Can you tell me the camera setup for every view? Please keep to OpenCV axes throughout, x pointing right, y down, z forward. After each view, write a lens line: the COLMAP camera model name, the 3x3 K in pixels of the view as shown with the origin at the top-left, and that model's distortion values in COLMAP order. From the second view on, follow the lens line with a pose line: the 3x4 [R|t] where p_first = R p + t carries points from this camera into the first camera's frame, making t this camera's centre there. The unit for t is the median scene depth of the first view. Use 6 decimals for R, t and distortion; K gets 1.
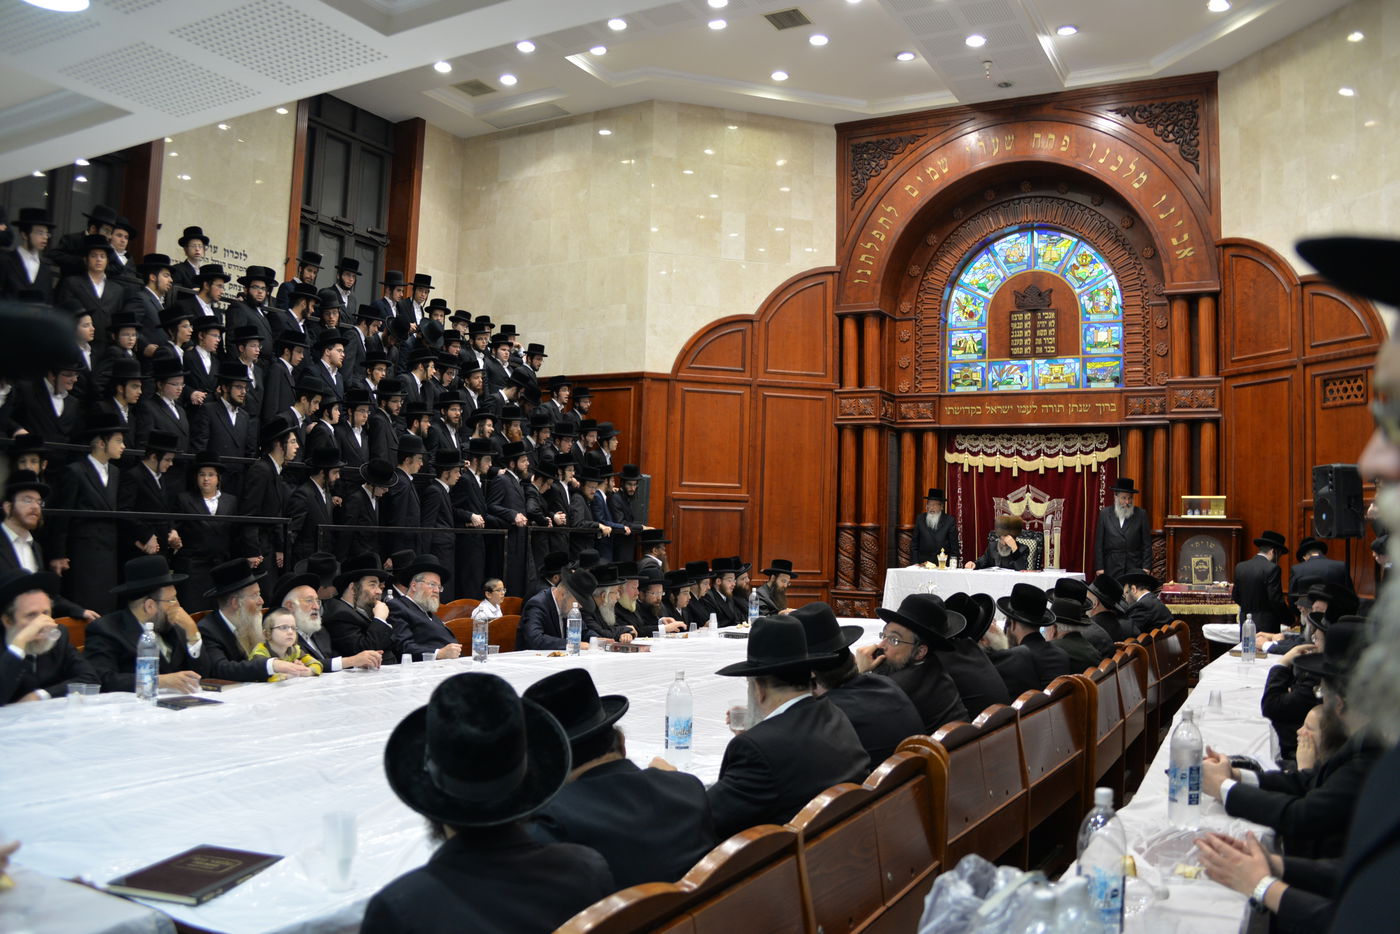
lens RADIAL K [[1161.8, 0, 722.8], [0, 1161.8, 469.9], [0, 0, 1]] dist [-0.196547, 0.167932]
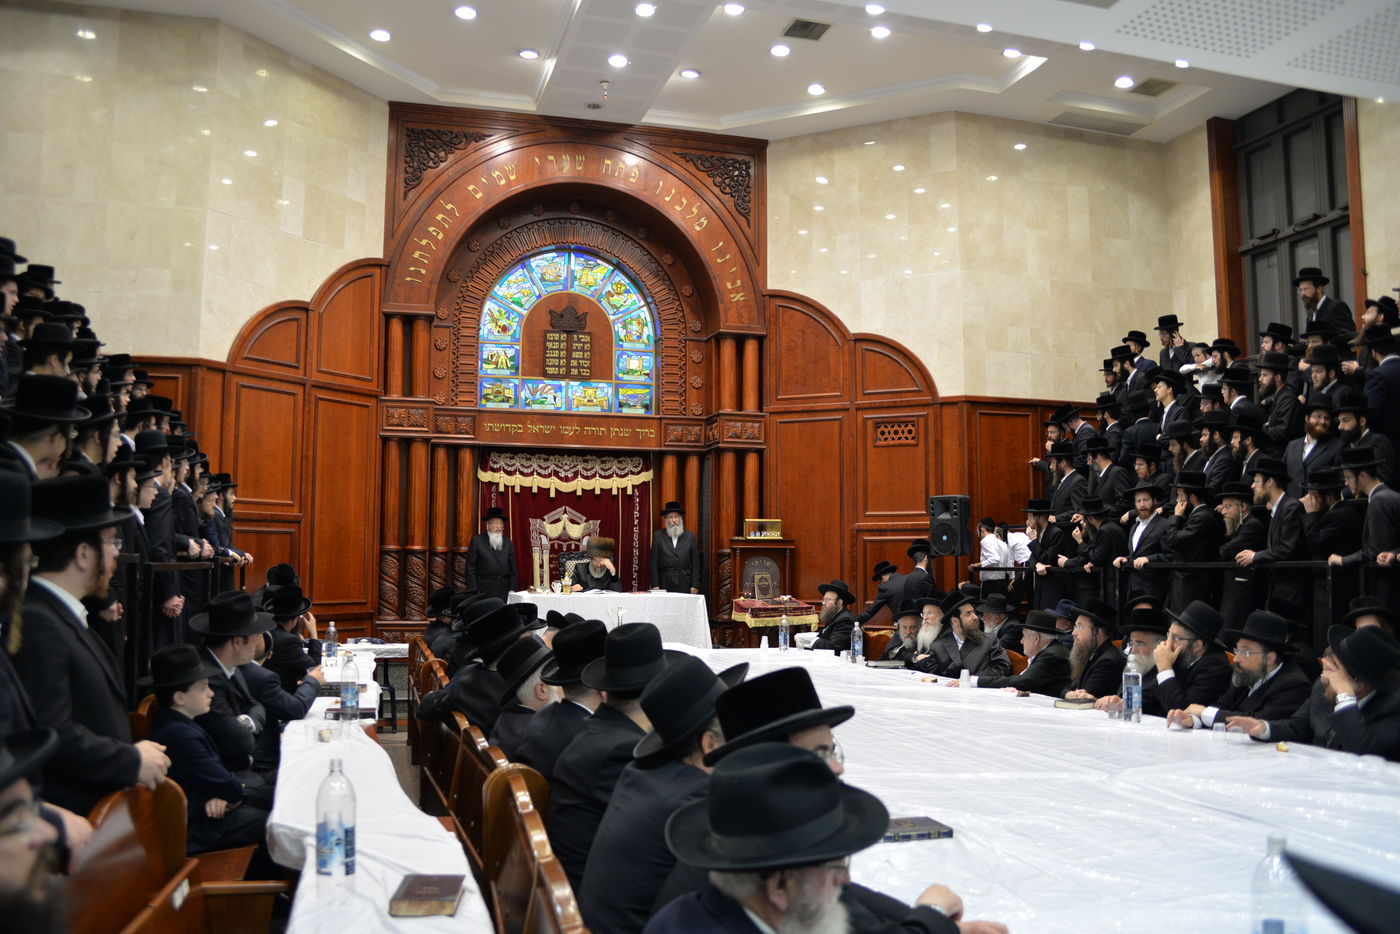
lens RADIAL K [[1161.8, 0, 722.8], [0, 1161.8, 469.9], [0, 0, 1]] dist [-0.196547, 0.167932]
pose [[0.686892, 0.031642, 0.726070, -0.370451], [-0.022968, 0.999498, -0.021829, 0.000421], [-0.726396, -0.001683, 0.687274, 0.208520]]
